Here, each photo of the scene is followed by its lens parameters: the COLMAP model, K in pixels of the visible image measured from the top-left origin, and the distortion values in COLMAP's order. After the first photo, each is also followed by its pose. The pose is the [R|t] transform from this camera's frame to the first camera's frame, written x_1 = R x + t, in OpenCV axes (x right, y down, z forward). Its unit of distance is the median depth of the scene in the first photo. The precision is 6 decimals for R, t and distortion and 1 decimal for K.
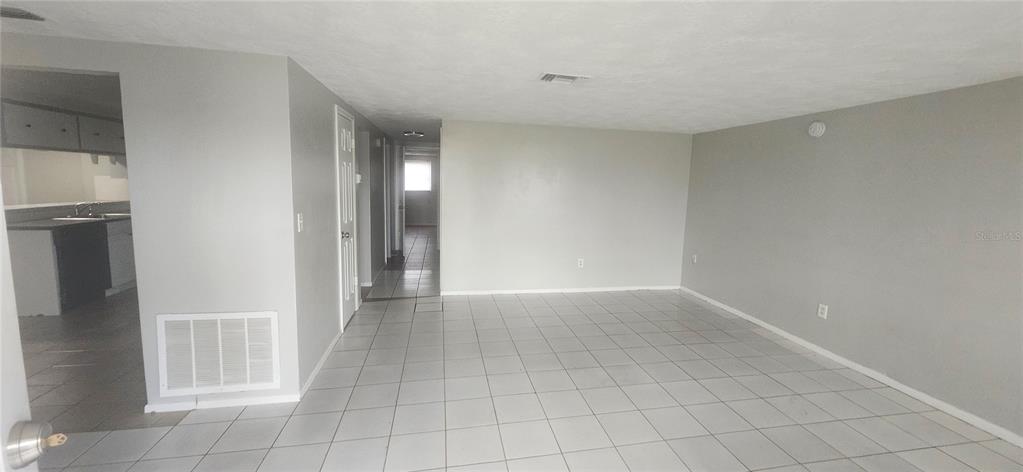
lens RADIAL K [[418.0, 0, 515.2], [0, 418.0, 232.6], [0, 0, 1]] dist [0.016314, -0.000815]
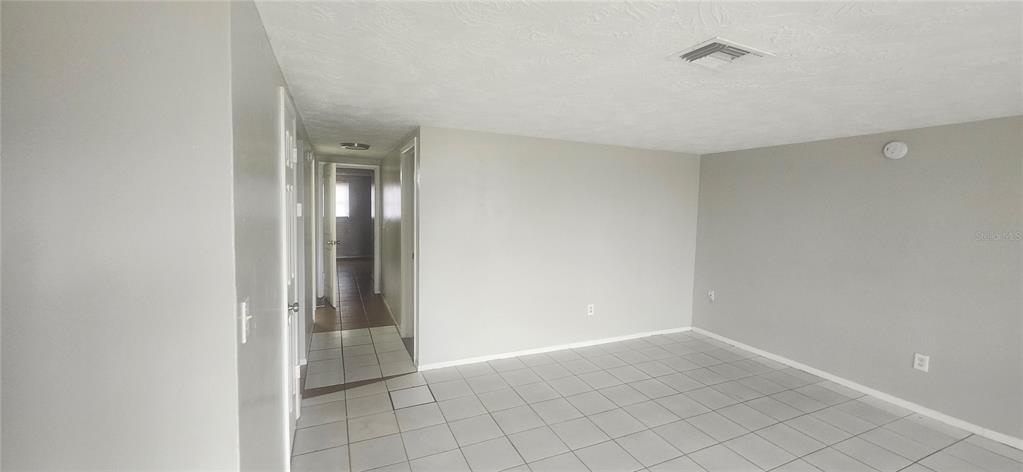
lens RADIAL K [[418.0, 0, 517.1], [0, 418.0, 230.4], [0, 0, 1]] dist [0.016314, -0.000815]
pose [[0.968756, -0.023339, 0.246916, -0.217643], [0.036638, 0.998107, -0.049405, -0.055119], [-0.245296, 0.056908, 0.967777, 0.302843]]
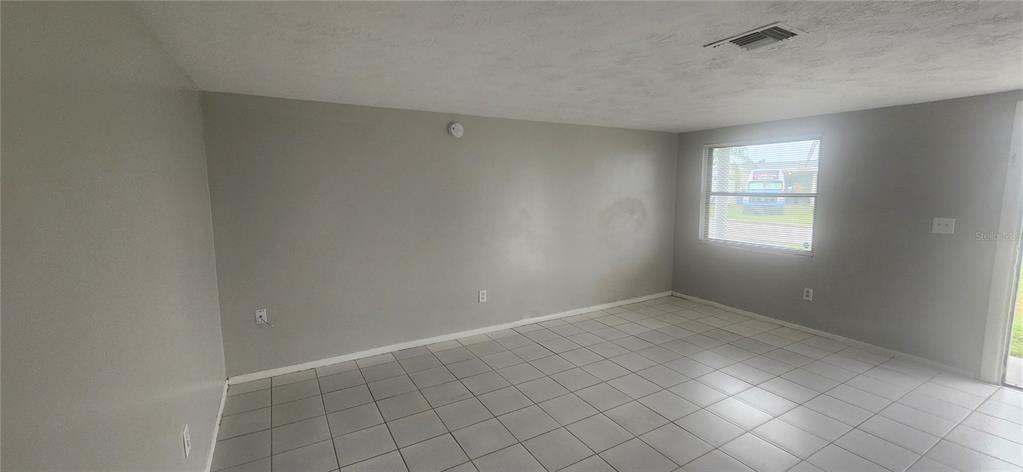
lens RADIAL K [[418.0, 0, 512.4], [0, 418.0, 237.4], [0, 0, 1]] dist [0.016314, -0.000815]
pose [[-0.327051, -0.120294, 0.937319, -0.271779], [0.132911, 0.976151, 0.171653, -0.123201], [-0.935613, 0.180719, -0.303263, 1.041944]]
